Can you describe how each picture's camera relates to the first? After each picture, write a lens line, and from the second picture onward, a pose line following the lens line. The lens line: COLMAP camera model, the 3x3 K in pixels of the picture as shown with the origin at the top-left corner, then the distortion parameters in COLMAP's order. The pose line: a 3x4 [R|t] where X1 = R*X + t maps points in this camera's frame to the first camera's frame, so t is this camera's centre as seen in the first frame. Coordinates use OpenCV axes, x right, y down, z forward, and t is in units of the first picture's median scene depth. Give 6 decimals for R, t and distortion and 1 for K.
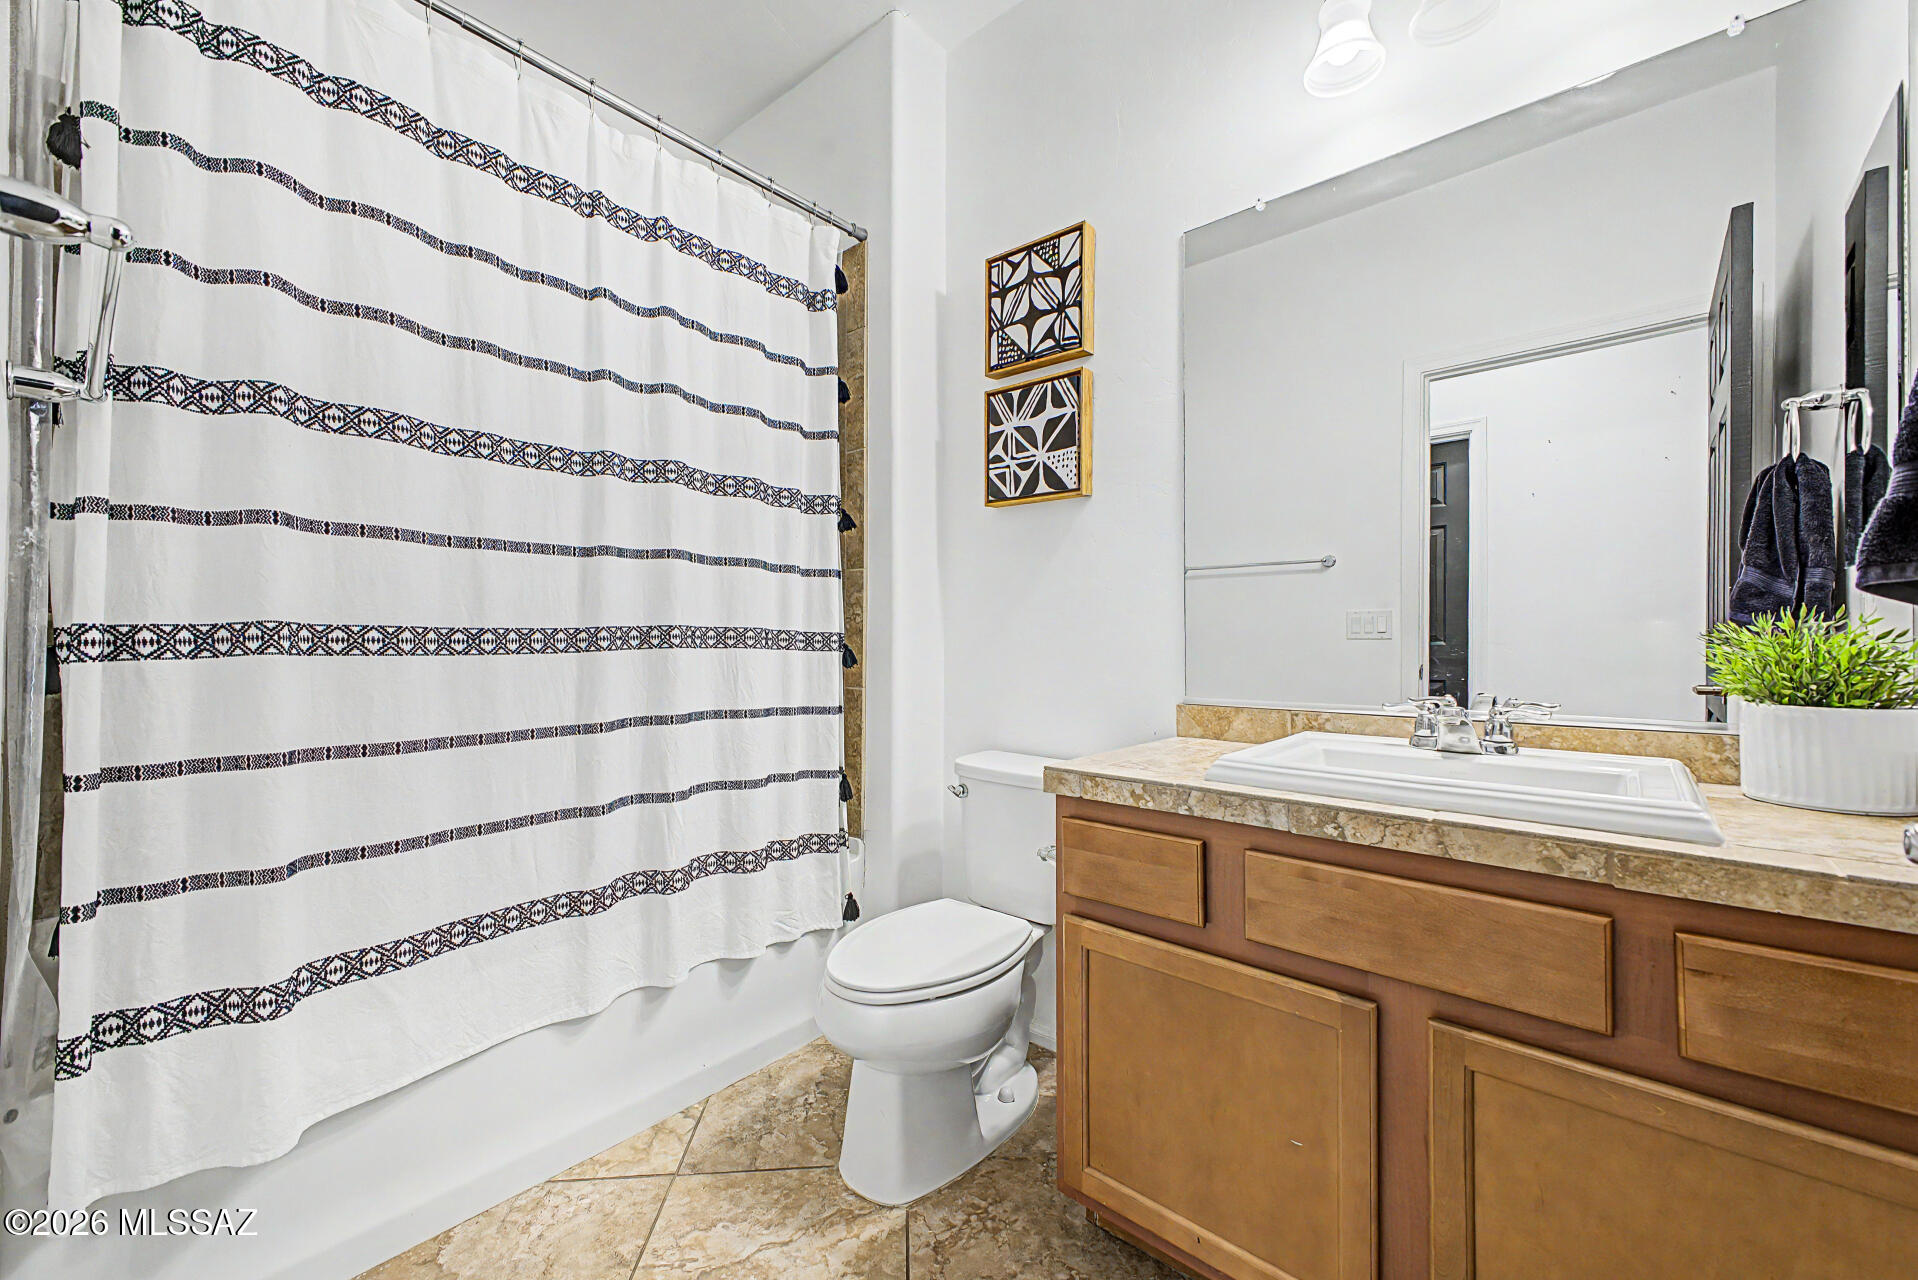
lens RADIAL K [[760.6, 0, 960.4], [0, 760.6, 631.6], [0, 0, 1]] dist [0.016086, -0.001609]
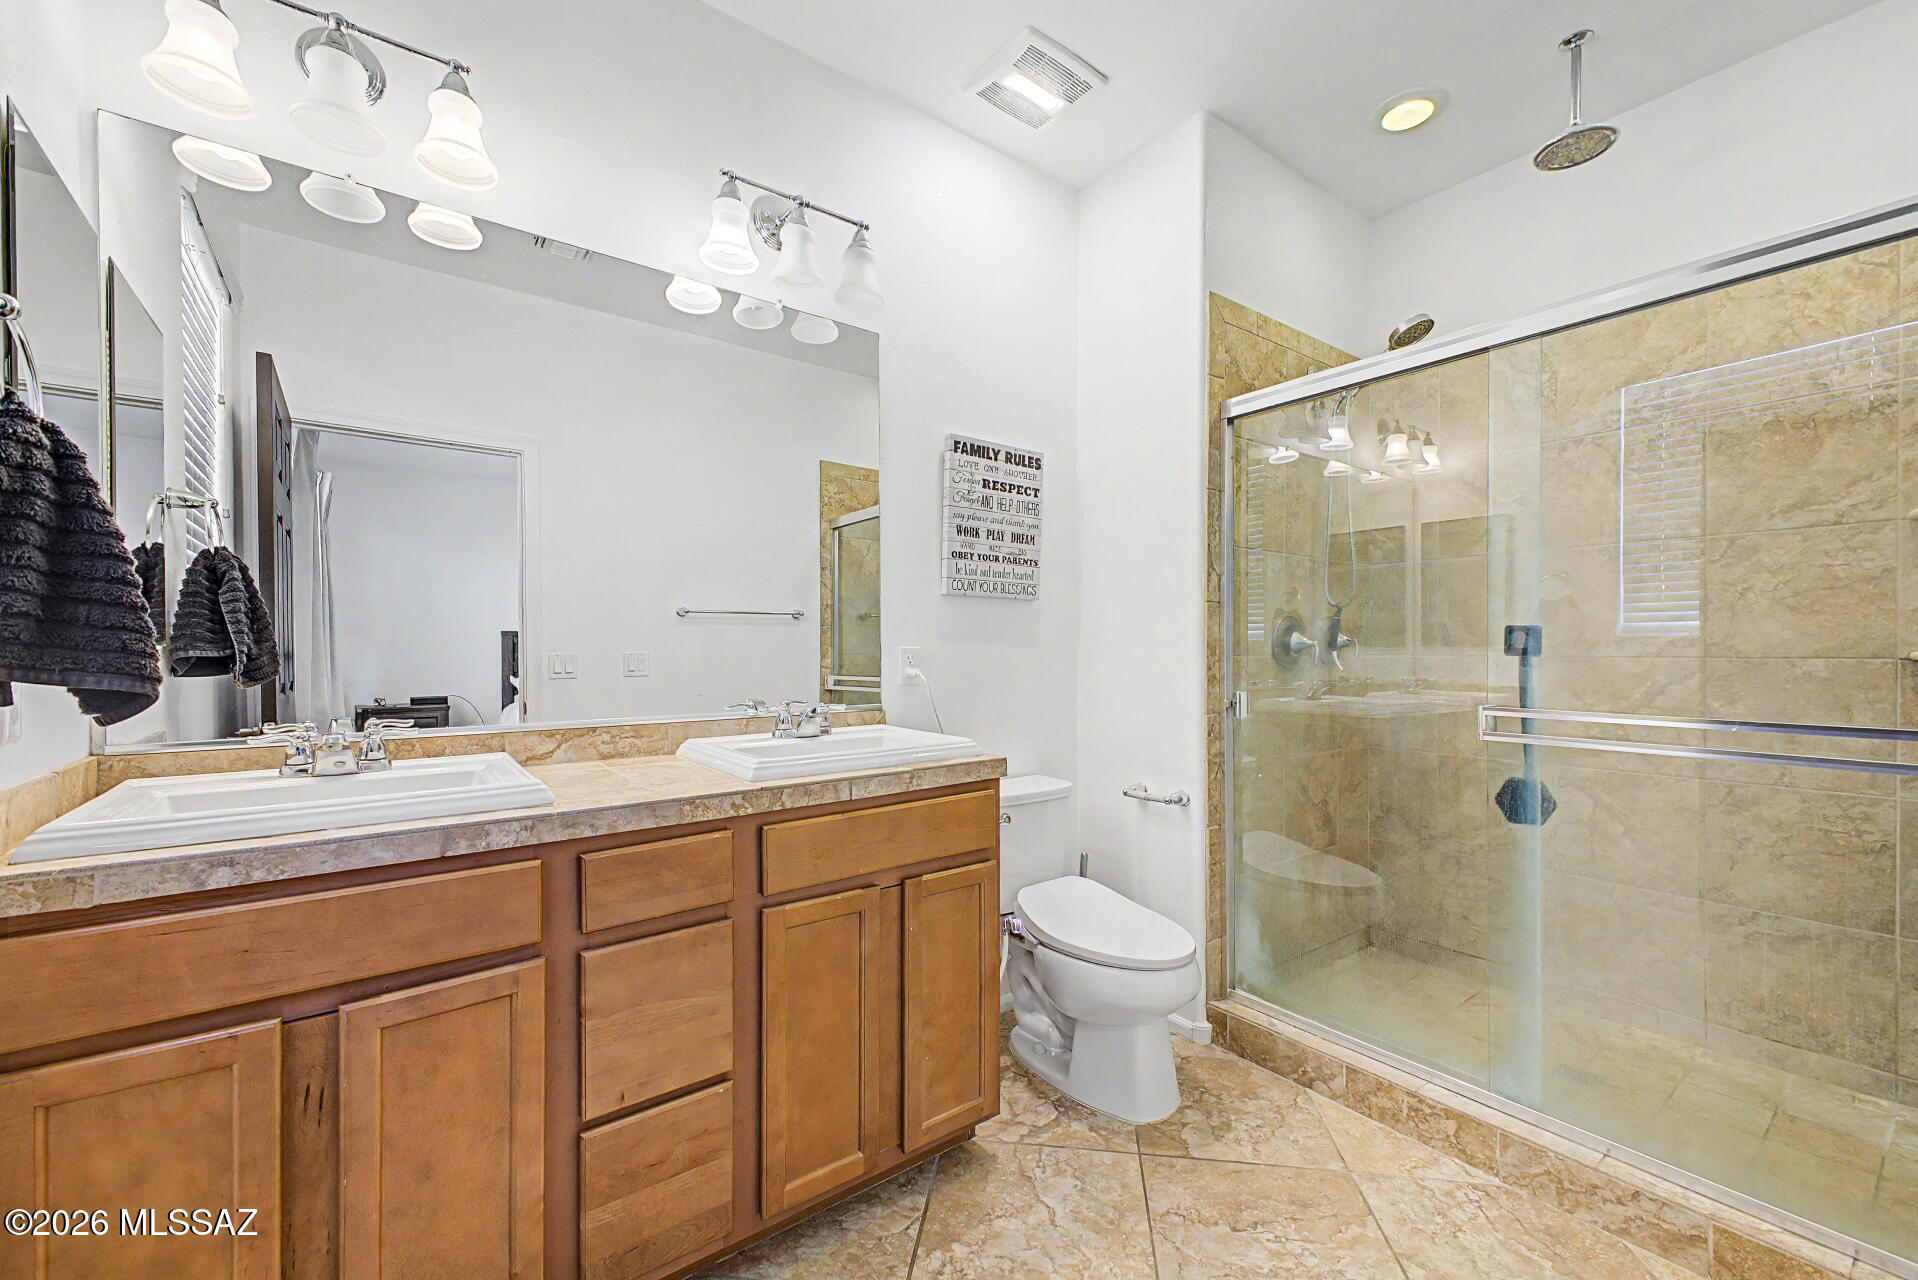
lens RADIAL K [[760.6, 0, 952.2], [0, 760.6, 642.7], [0, 0, 1]] dist [0.016086, -0.001609]
pose [[0.208949, -0.007390, 0.977899, -1.377122], [-0.005361, 0.999948, 0.008703, -0.062535], [-0.977912, -0.007061, 0.208898, 0.793456]]
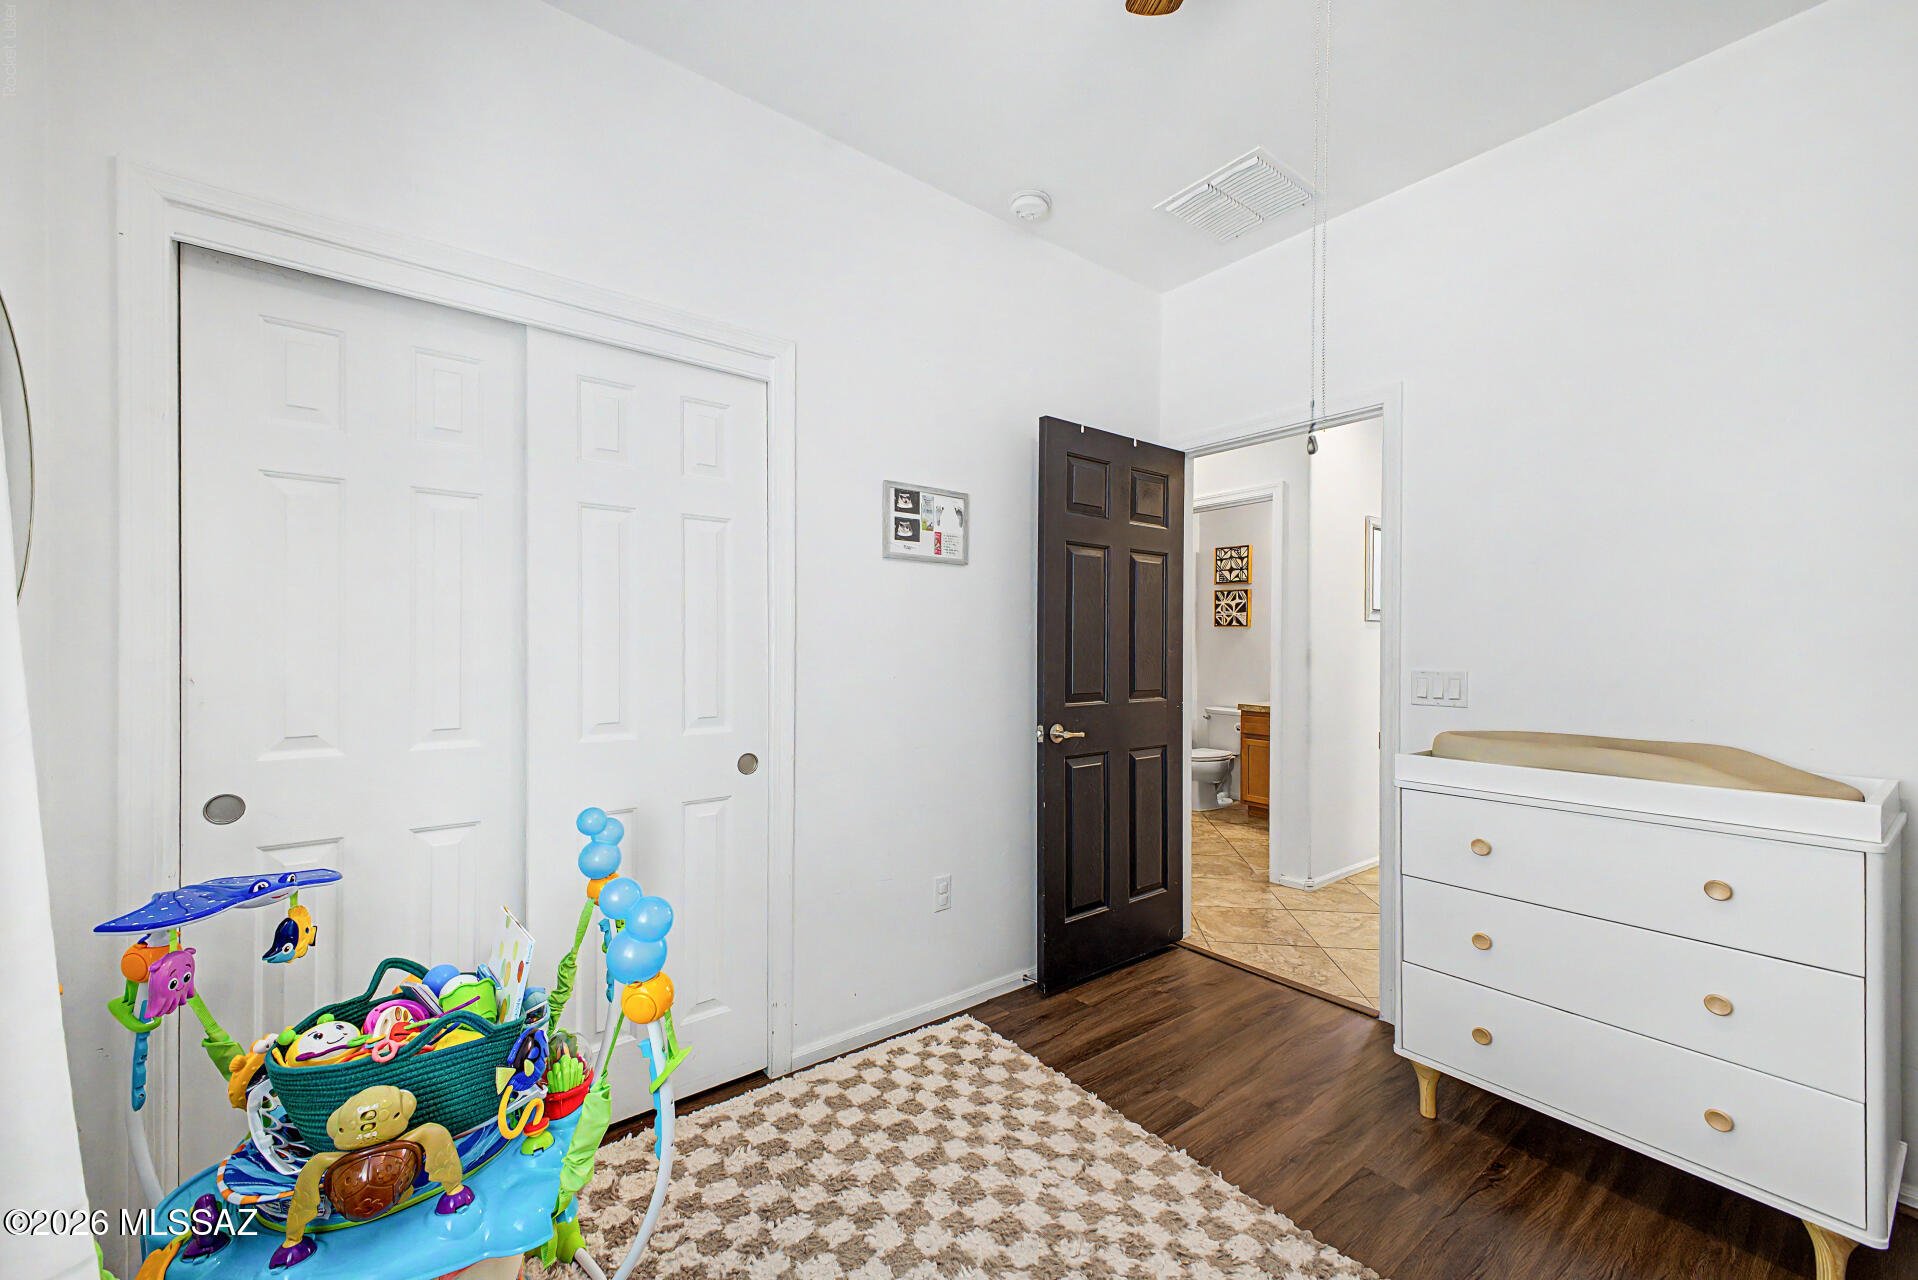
lens RADIAL K [[760.6, 0, 952.0], [0, 760.6, 646.7], [0, 0, 1]] dist [0.016086, -0.001609]
pose [[0.977664, 0.003630, -0.210141, -0.374703], [-0.001829, 0.999960, 0.008766, -0.118592], [0.210164, -0.008186, 0.977632, -2.342239]]
